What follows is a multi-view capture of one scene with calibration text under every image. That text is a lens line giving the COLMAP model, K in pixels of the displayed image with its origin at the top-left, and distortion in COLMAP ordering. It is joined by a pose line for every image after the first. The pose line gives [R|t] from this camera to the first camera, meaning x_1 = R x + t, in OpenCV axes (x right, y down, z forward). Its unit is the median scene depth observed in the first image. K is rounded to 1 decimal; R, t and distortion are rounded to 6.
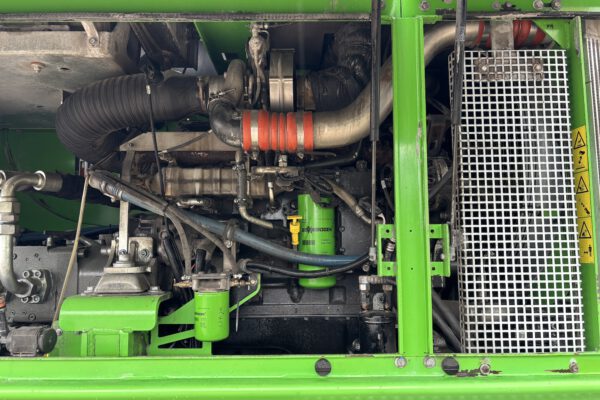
lens RADIAL K [[451.6, 0, 302.5], [0, 451.6, 206.1], [0, 0, 1]] dist [0.057688, -0.075566]
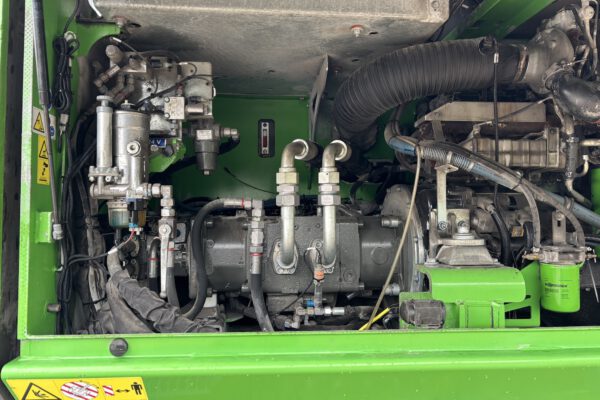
lens RADIAL K [[451.6, 0, 302.5], [0, 451.6, 206.1], [0, 0, 1]] dist [0.057688, -0.075566]
pose [[0.998219, 0.008329, 0.059066, -0.723332], [-0.012532, 0.997387, 0.071147, -0.004451], [-0.058319, -0.071760, 0.995715, 0.030511]]
